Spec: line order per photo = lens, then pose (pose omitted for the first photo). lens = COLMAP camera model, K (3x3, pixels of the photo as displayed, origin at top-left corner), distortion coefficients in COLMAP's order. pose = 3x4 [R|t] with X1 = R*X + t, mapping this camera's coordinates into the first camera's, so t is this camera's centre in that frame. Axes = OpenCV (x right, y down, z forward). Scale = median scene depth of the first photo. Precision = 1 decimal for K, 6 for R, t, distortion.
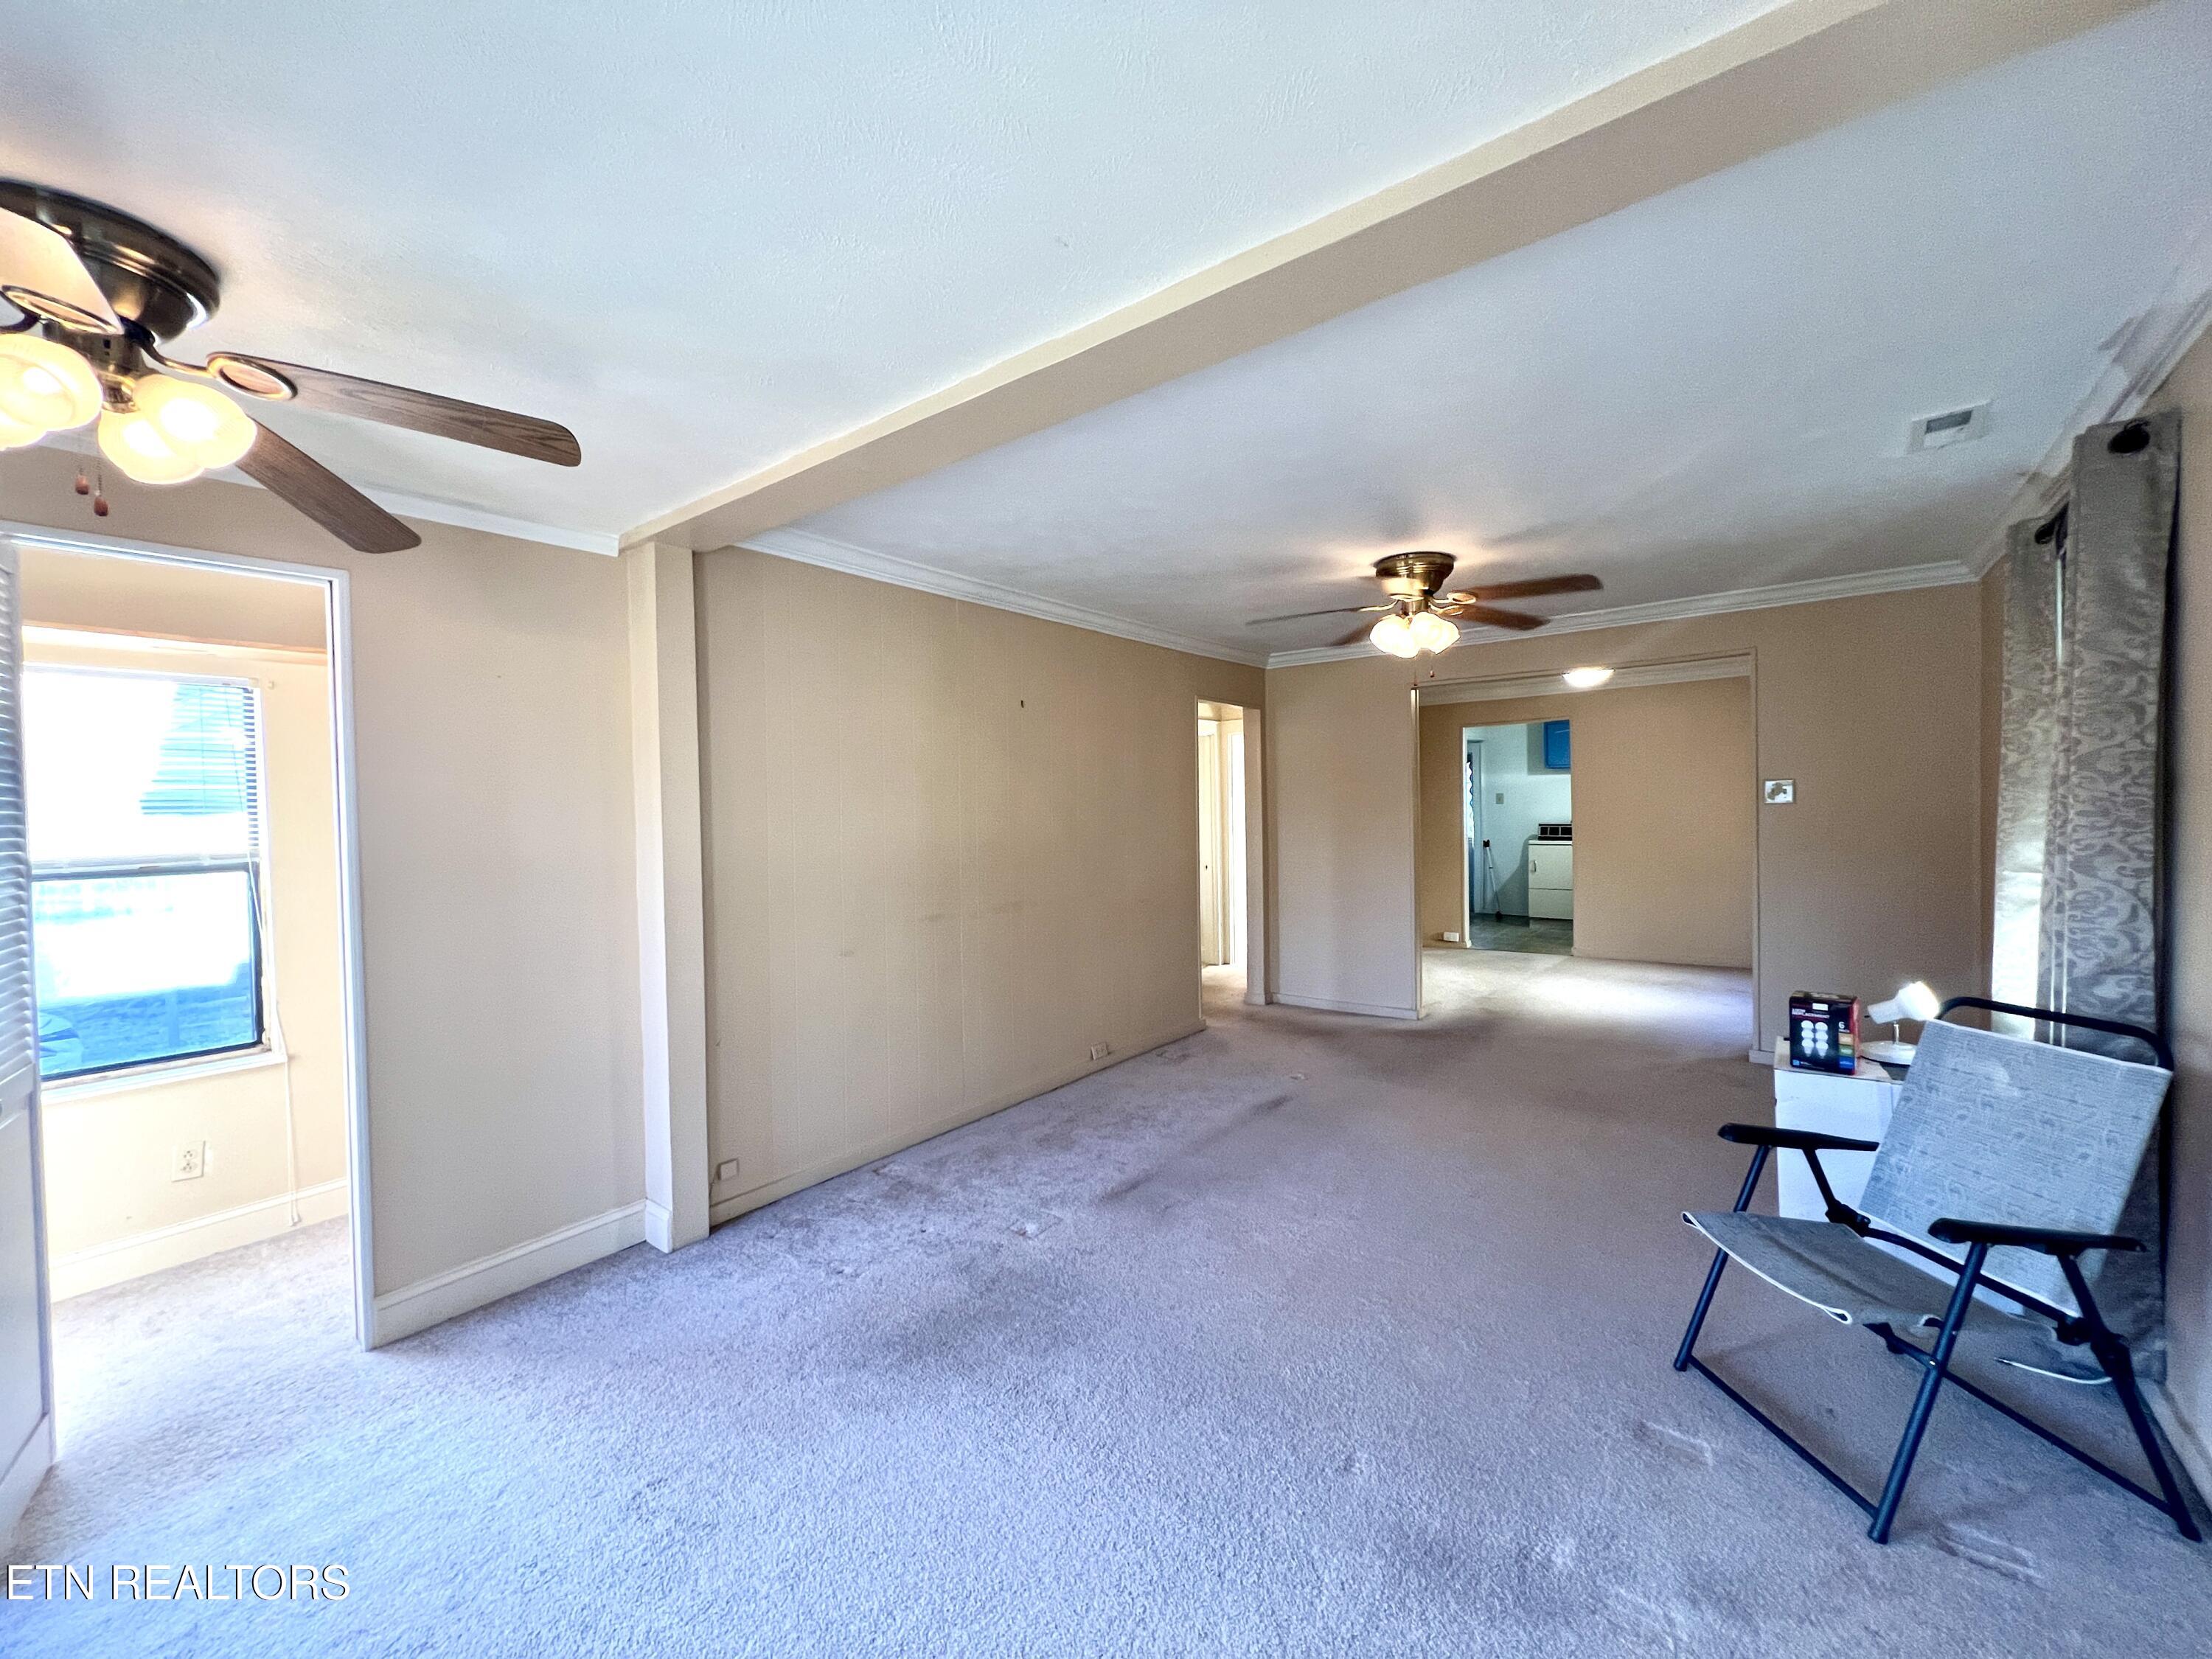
lens RADIAL K [[876.5, 0, 1109.9], [0, 876.5, 819.1], [0, 0, 1]] dist [-0.003507, 0.000404]
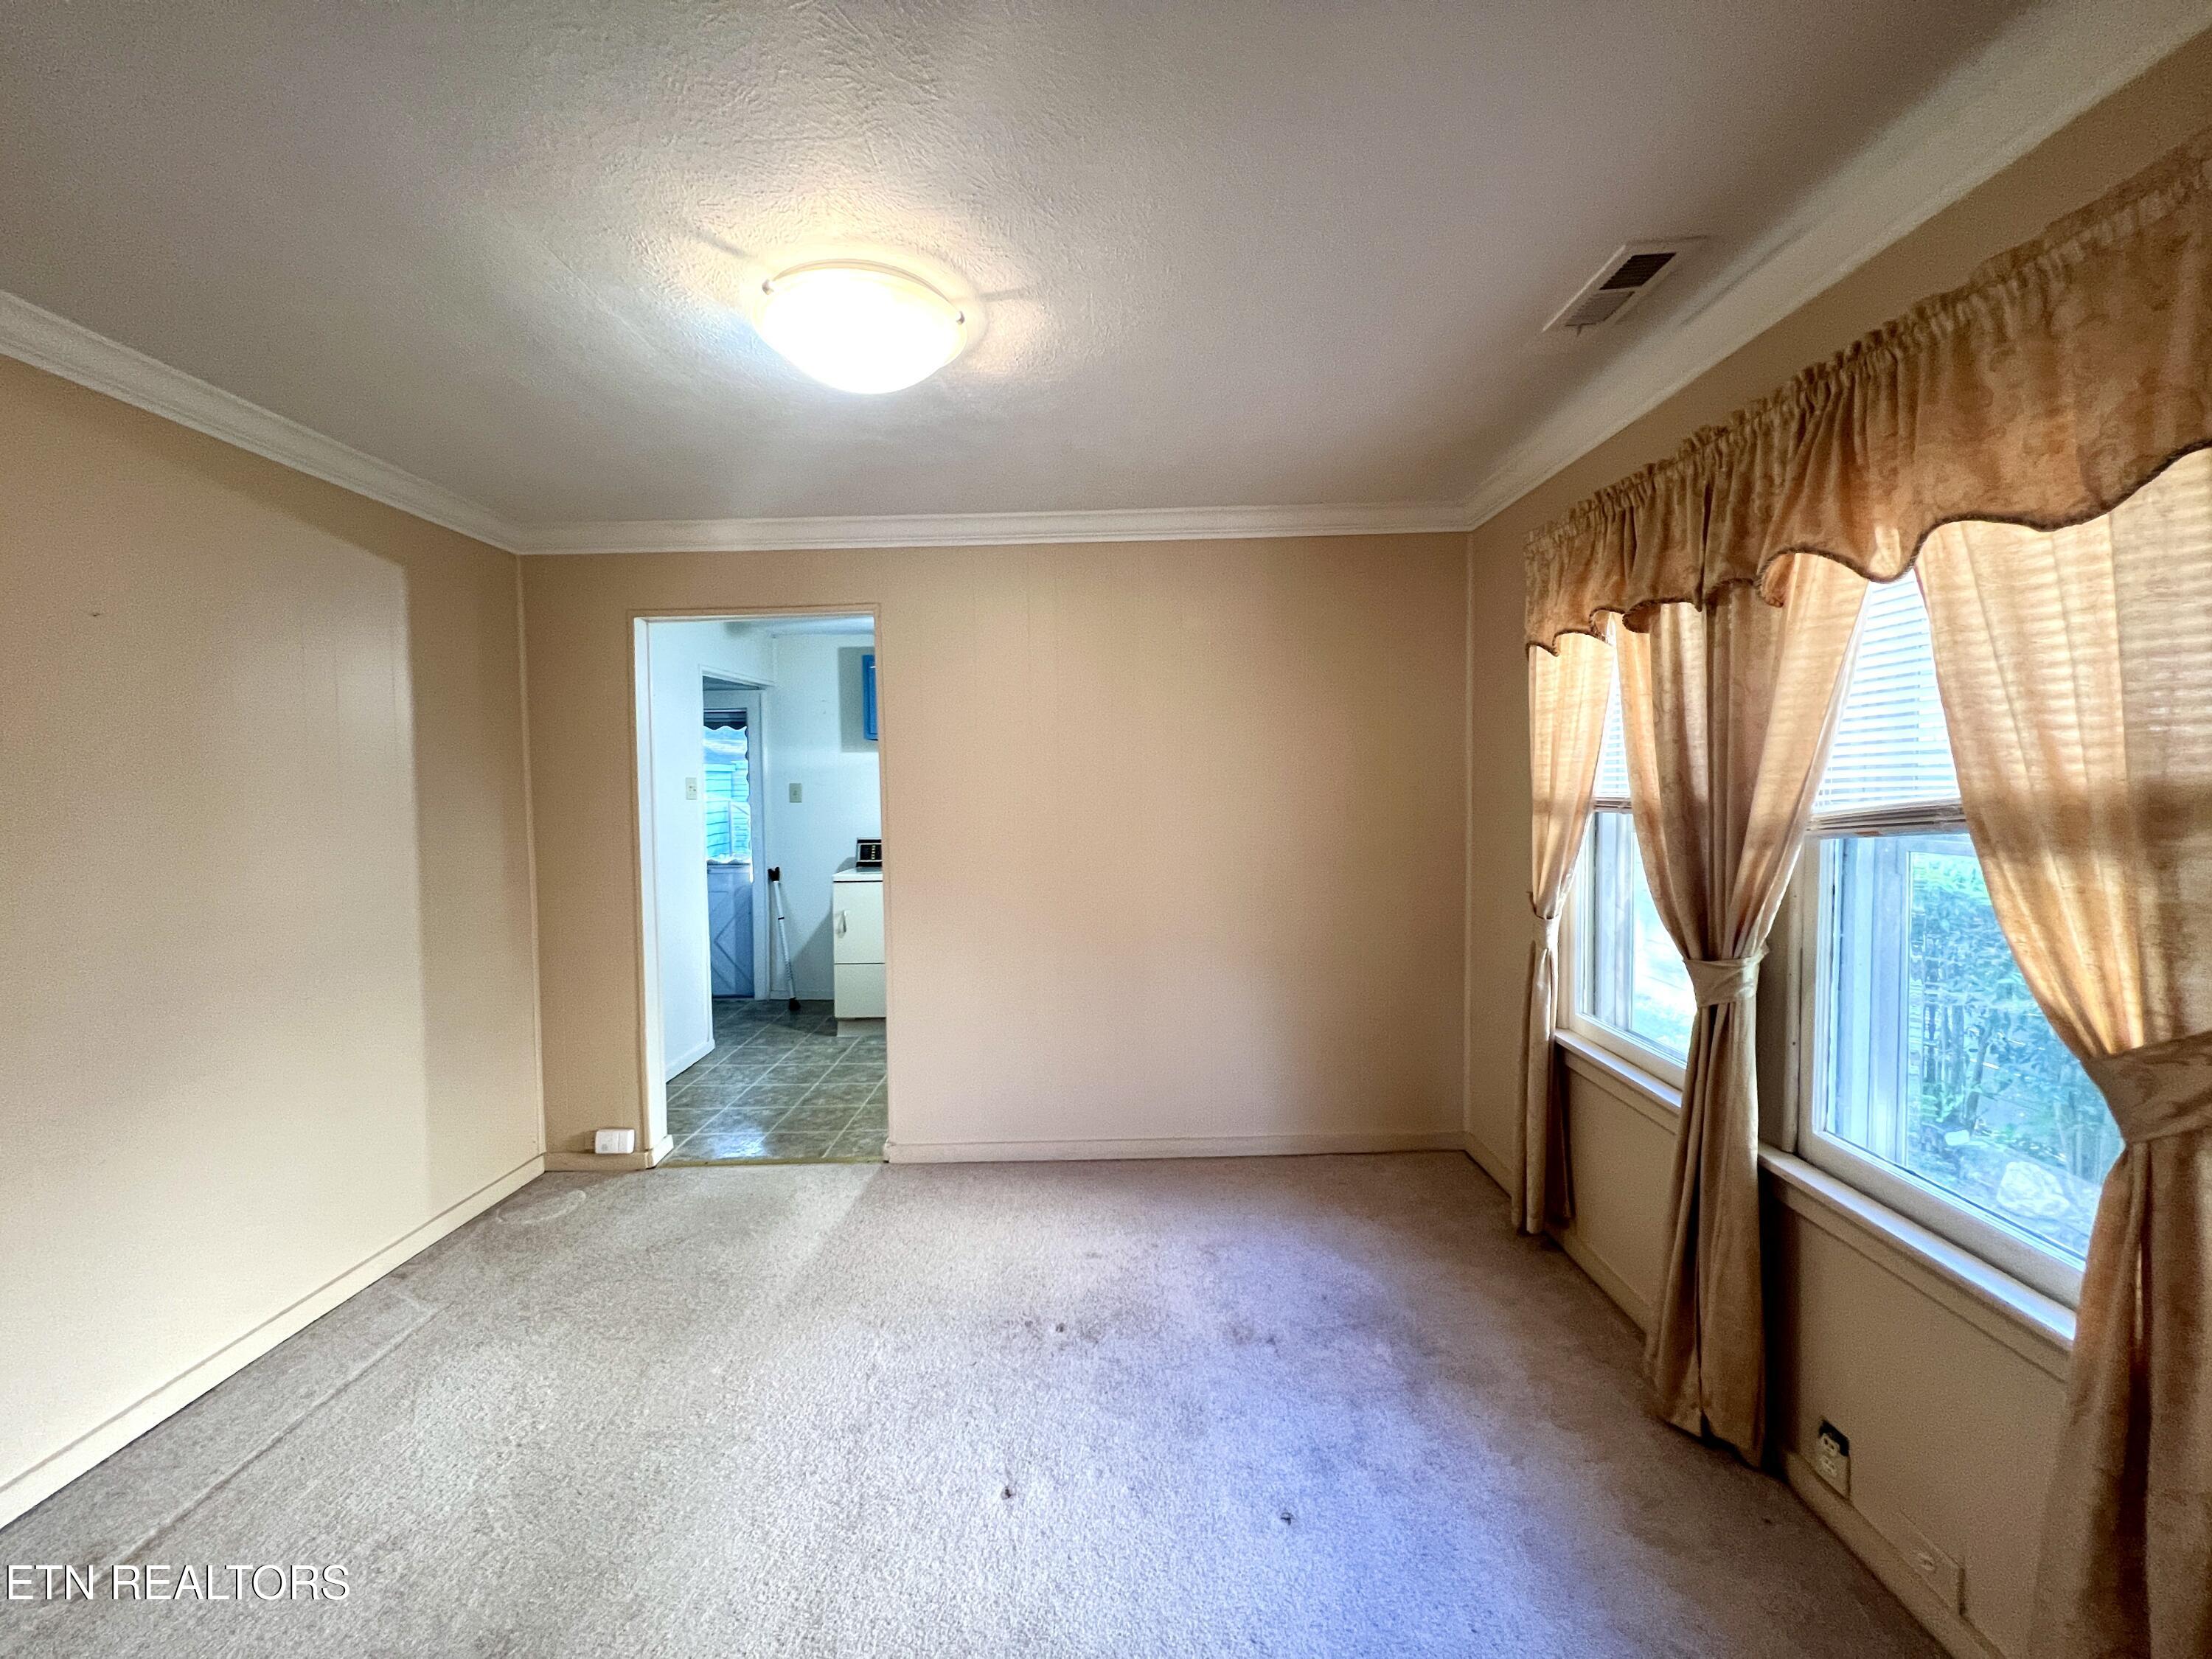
lens RADIAL K [[876.5, 0, 1104.4], [0, 876.5, 825.2], [0, 0, 1]] dist [-0.003507, 0.000404]
pose [[0.790823, -0.013411, 0.611898, 0.802187], [0.000512, 0.999774, 0.021251, -0.045108], [-0.612044, -0.016493, 0.790651, 1.359945]]
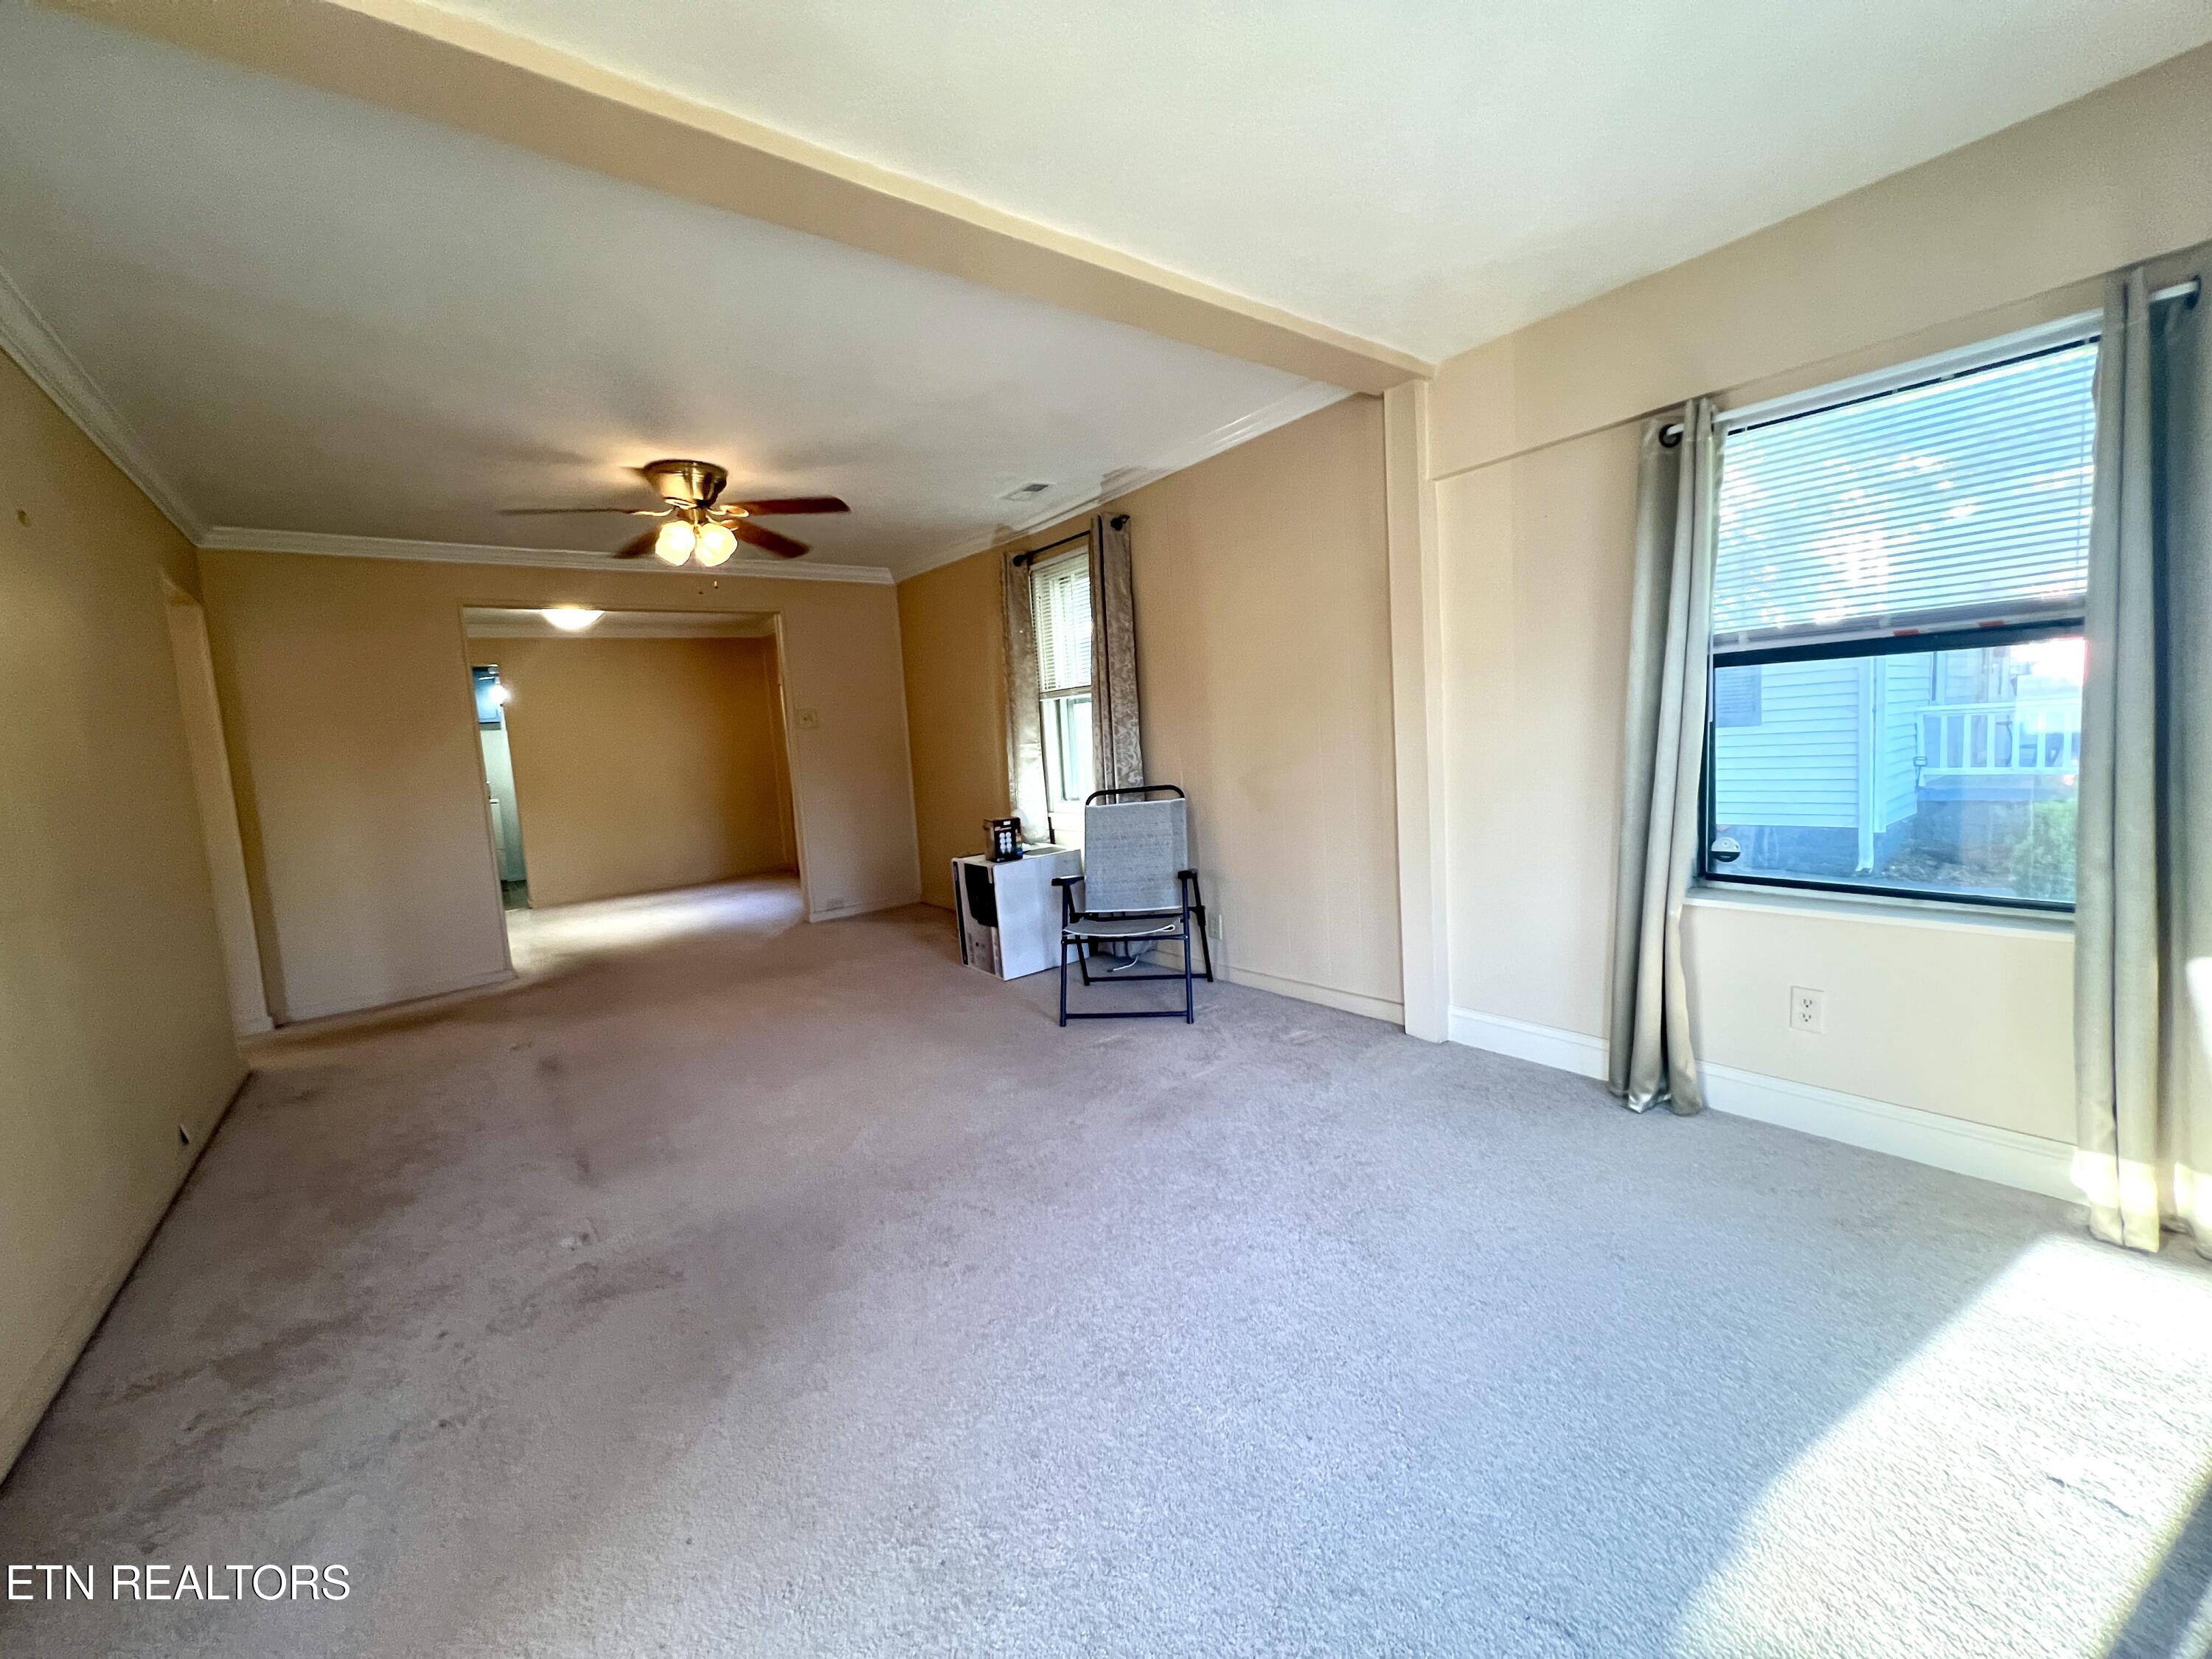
lens RADIAL K [[876.5, 0, 1104.2], [0, 876.5, 827.6], [0, 0, 1]] dist [-0.003507, 0.000404]
pose [[0.237002, -0.093565, 0.966993, -0.572600], [0.071829, 0.994315, 0.078604, 0.080543], [-0.968850, 0.050829, 0.242375, 0.316470]]
